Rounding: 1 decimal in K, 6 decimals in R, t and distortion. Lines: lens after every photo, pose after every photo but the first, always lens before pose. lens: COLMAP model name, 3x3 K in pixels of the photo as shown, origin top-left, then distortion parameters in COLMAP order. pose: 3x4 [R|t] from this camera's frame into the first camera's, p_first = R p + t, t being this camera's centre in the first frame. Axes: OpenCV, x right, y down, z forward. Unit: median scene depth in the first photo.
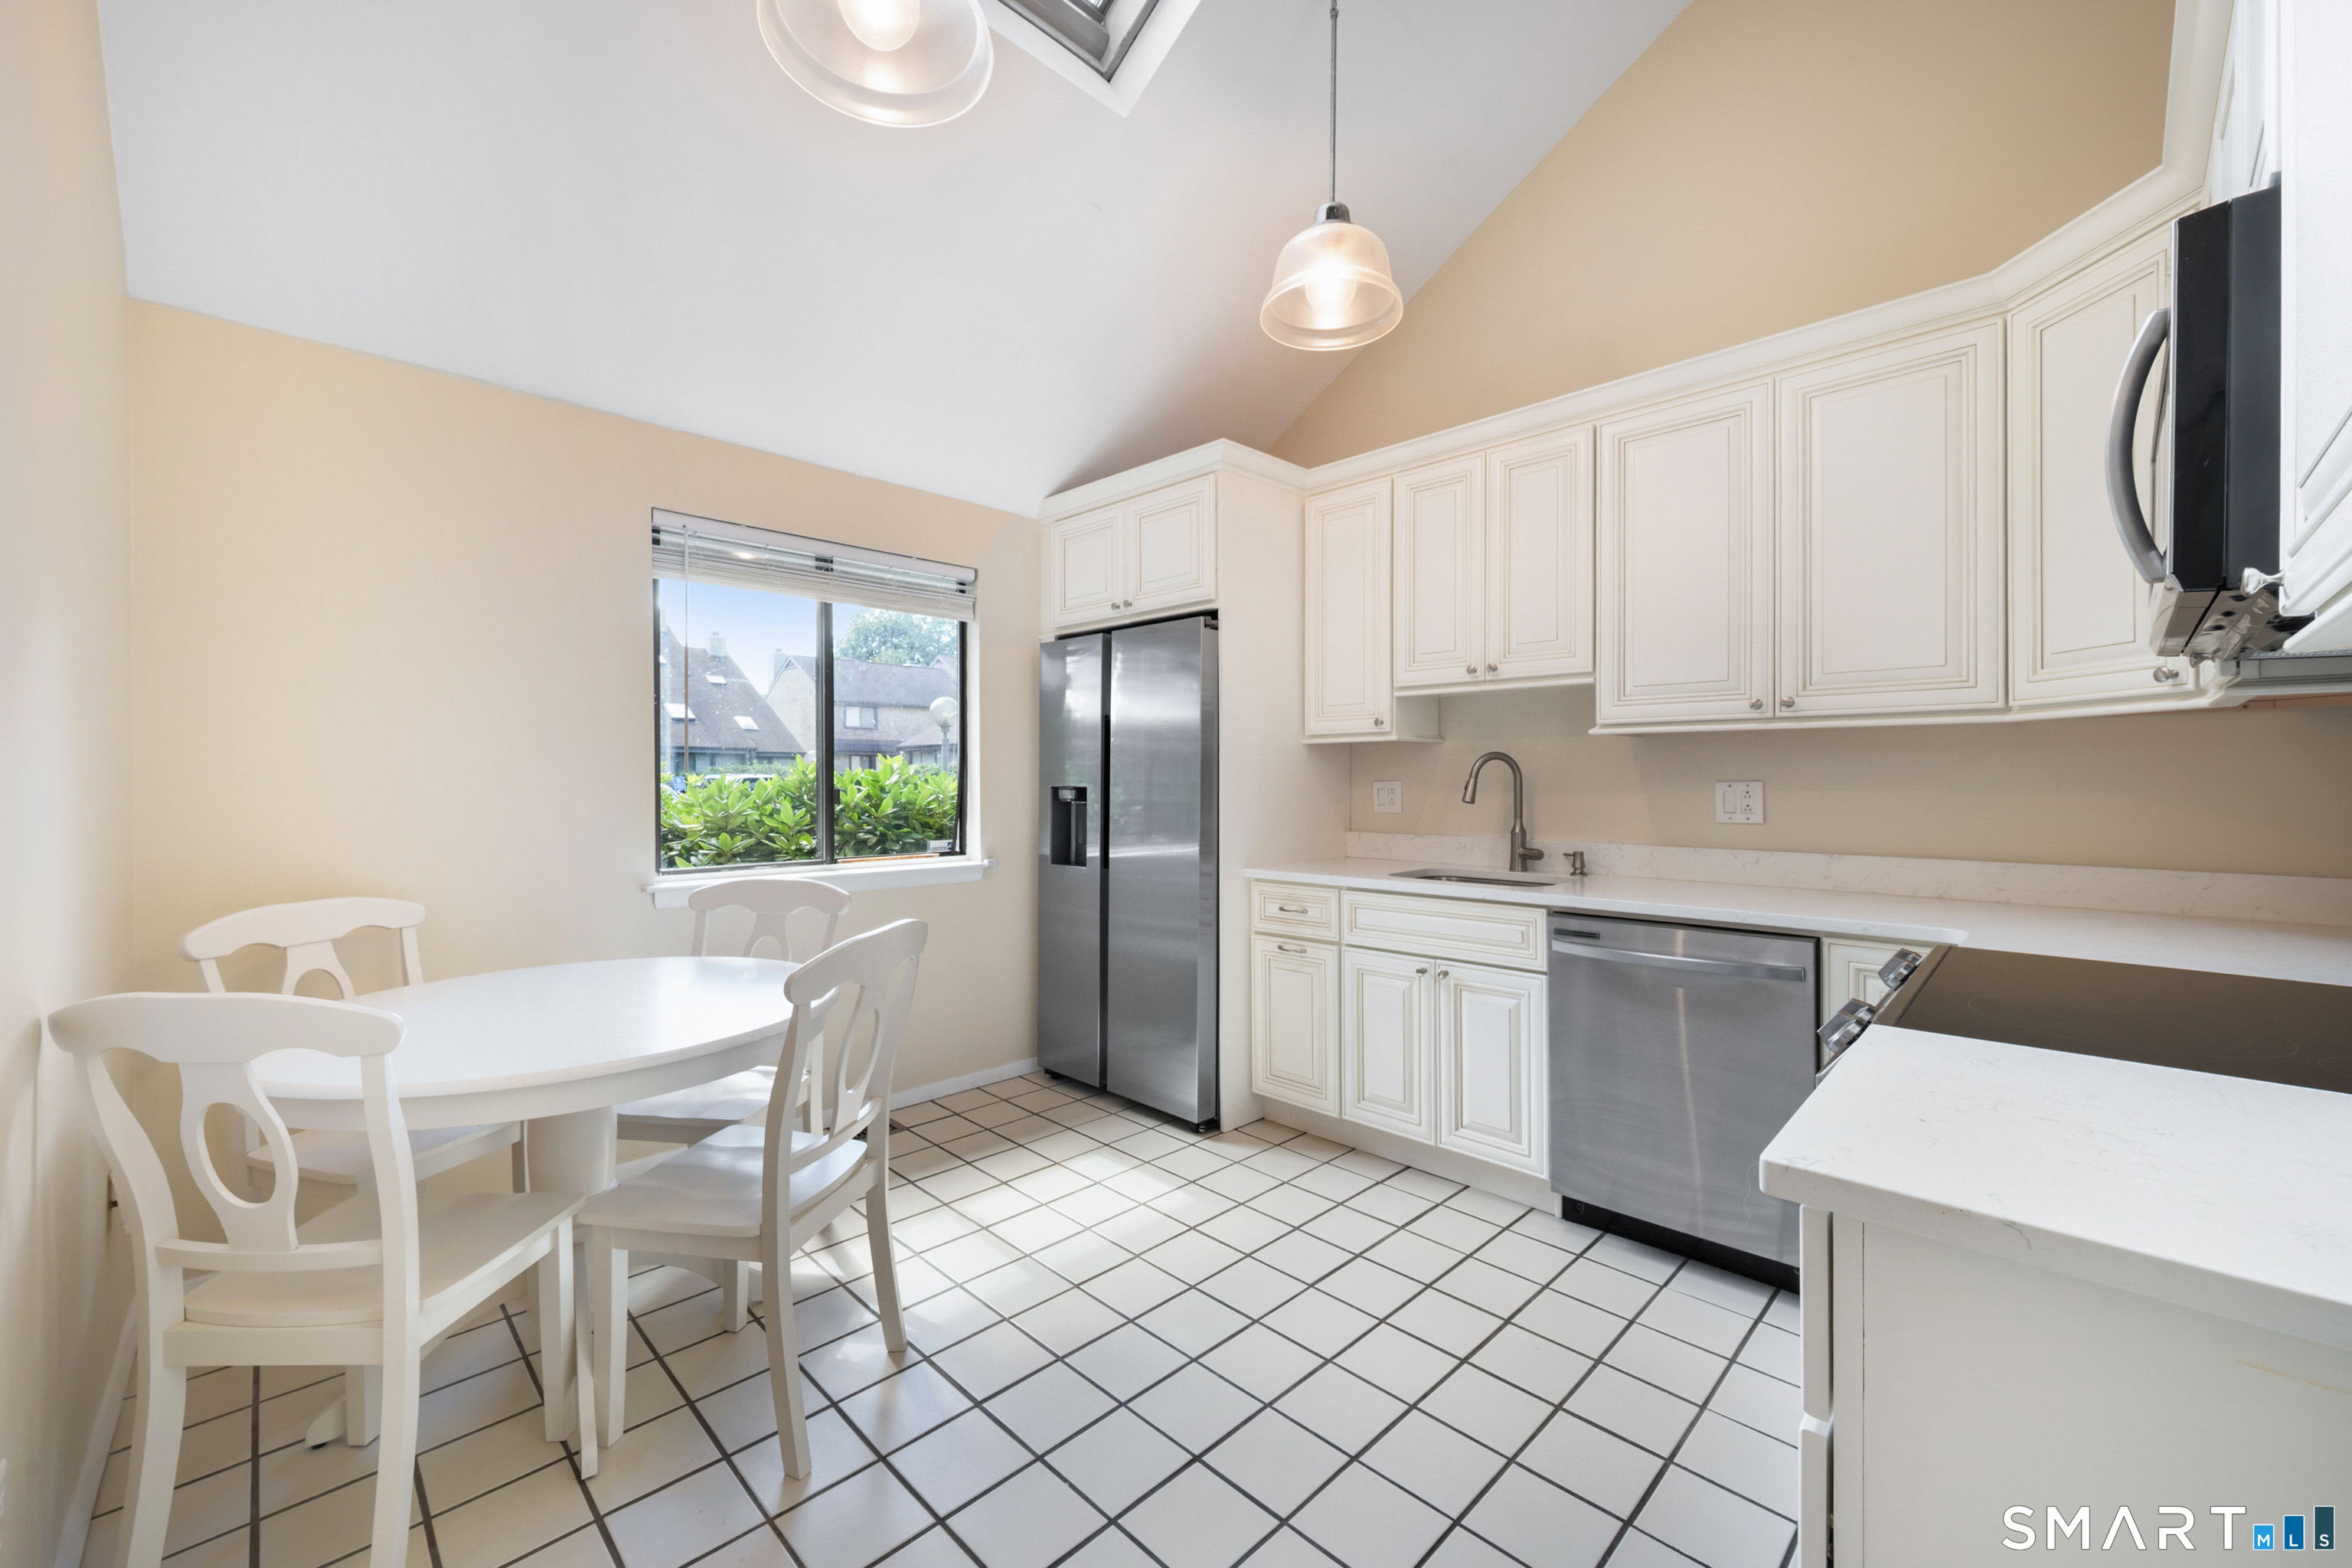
lens RADIAL K [[926.9, 0, 1176.0], [0, 926.9, 784.0], [0, 0, 1]] dist [0.000757, -0.000078]
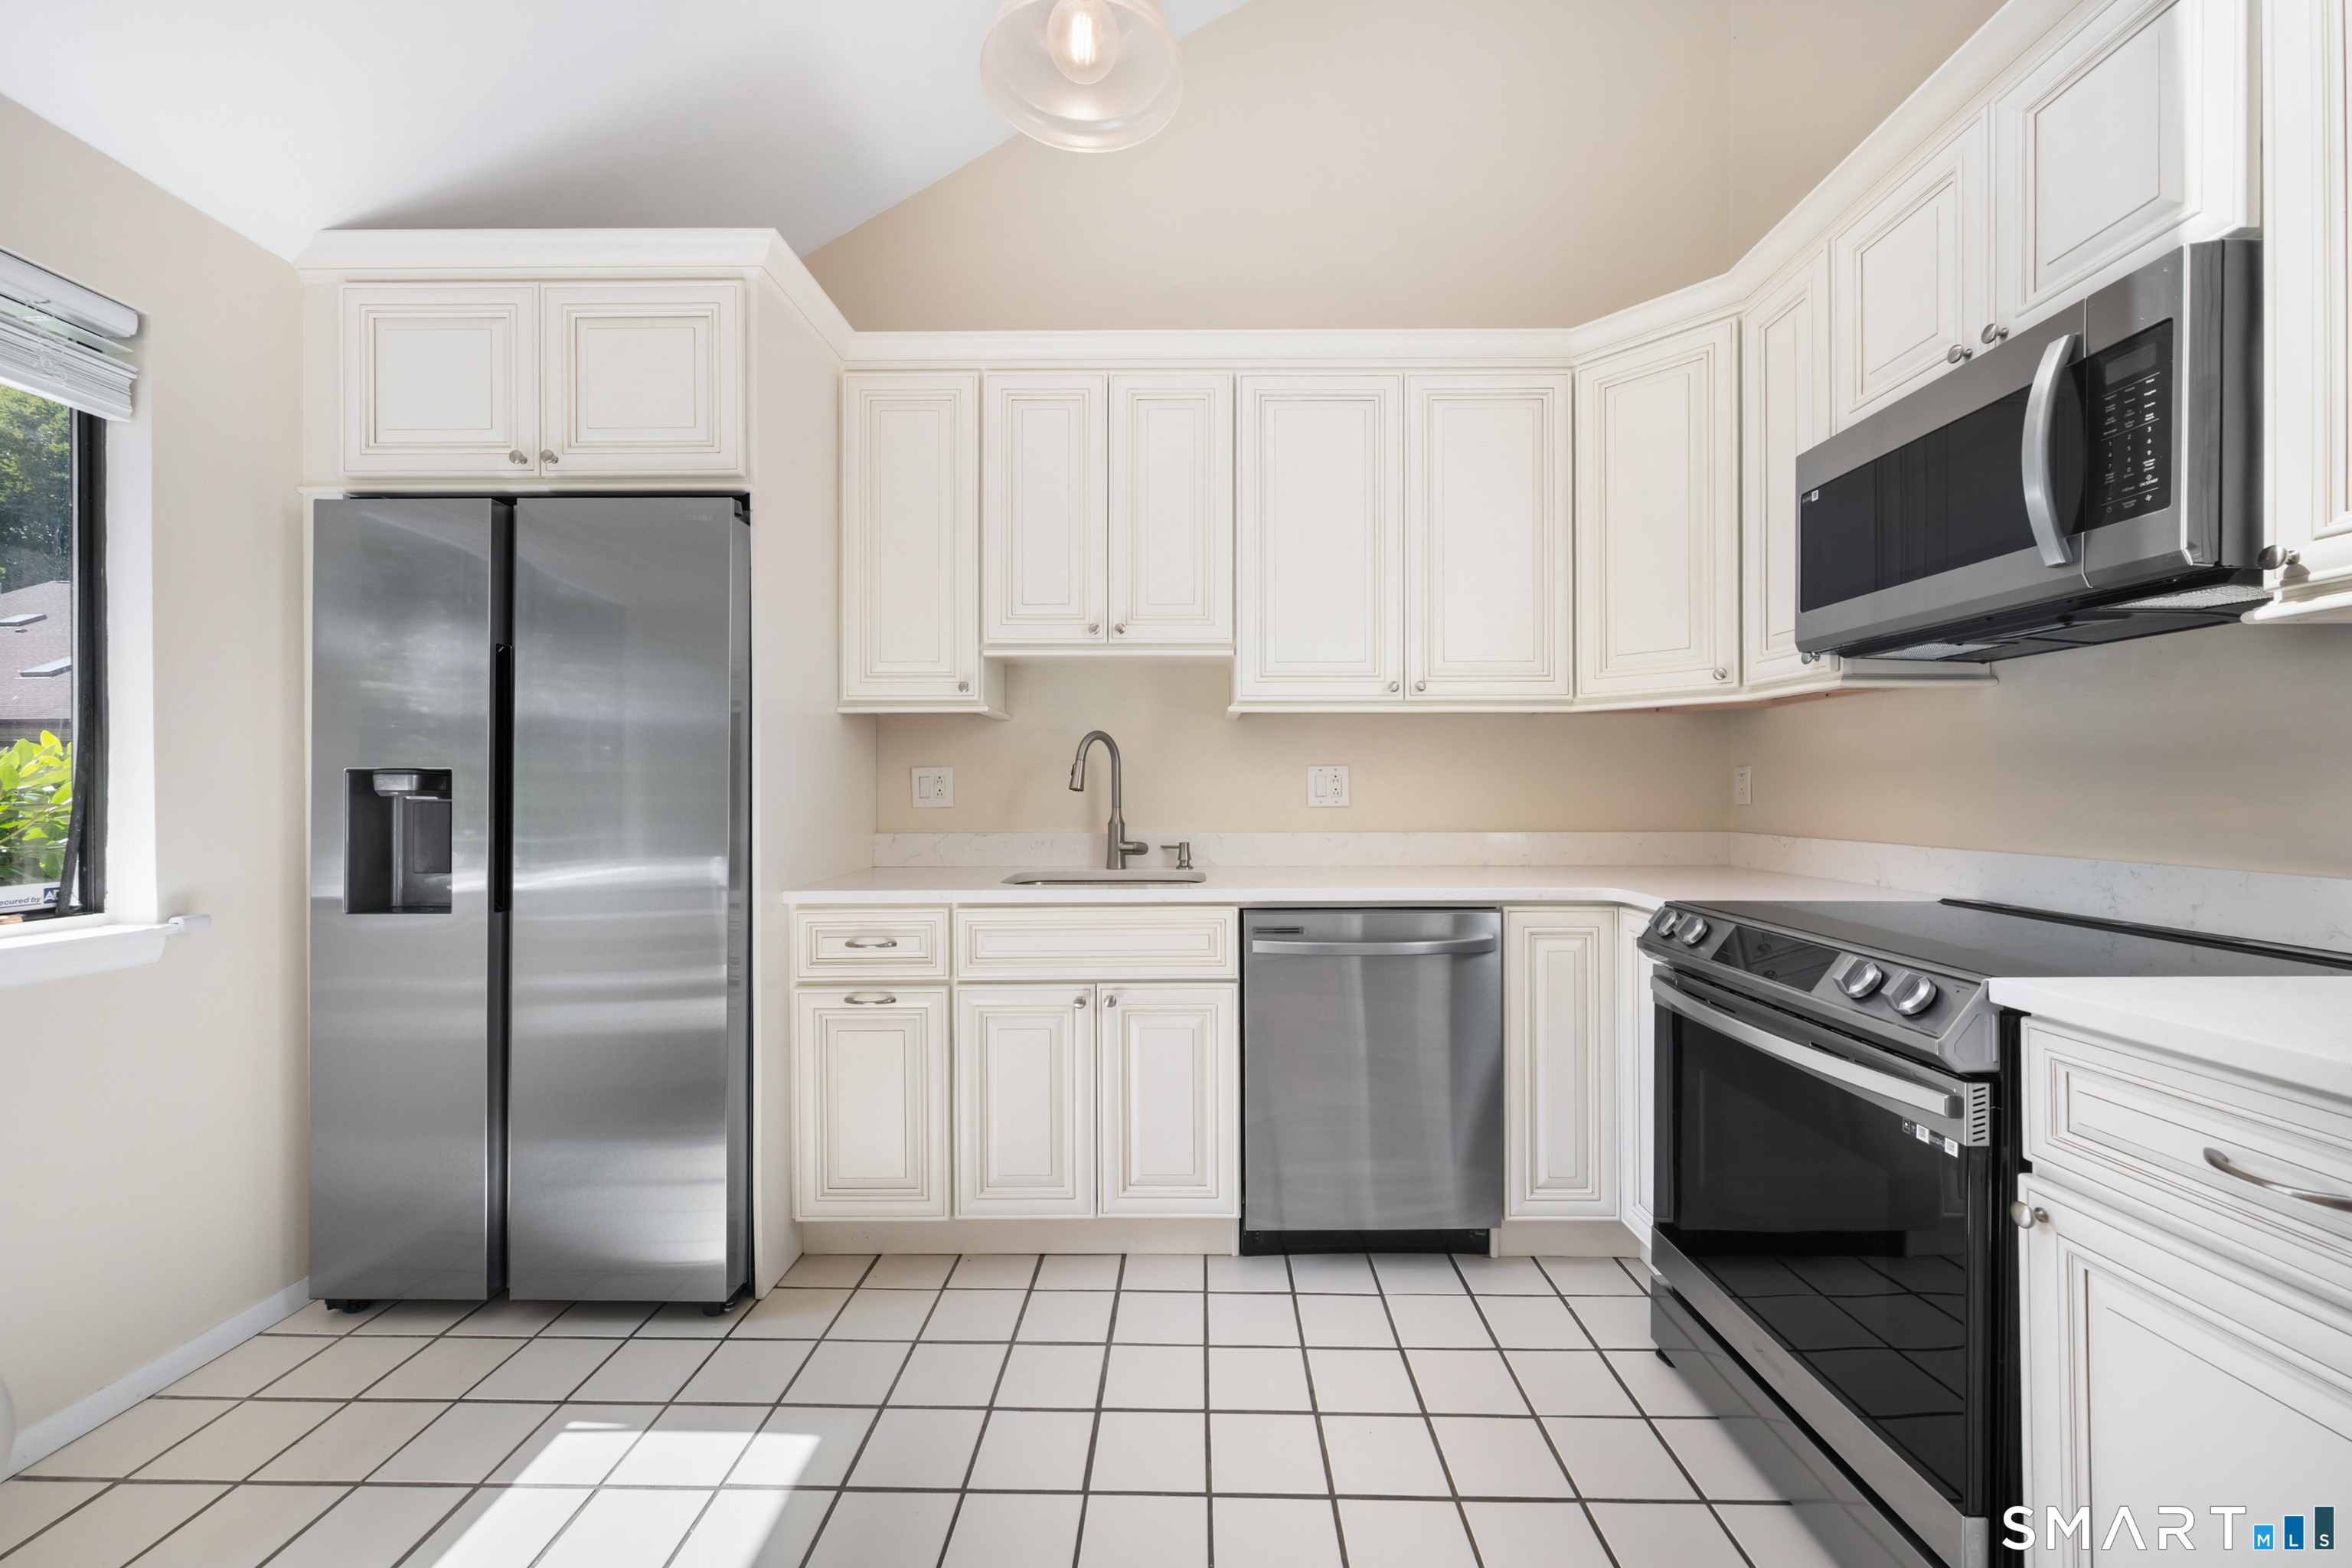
lens RADIAL K [[925.7, 0, 1177.9], [0, 925.7, 790.2], [0, 0, 1]] dist [-0.003016, -0.000460]
pose [[0.711992, -0.002788, 0.702182, -0.200476], [0.005117, 0.999986, -0.001218, 0.021205], [-0.702169, 0.004461, 0.711997, 0.339147]]
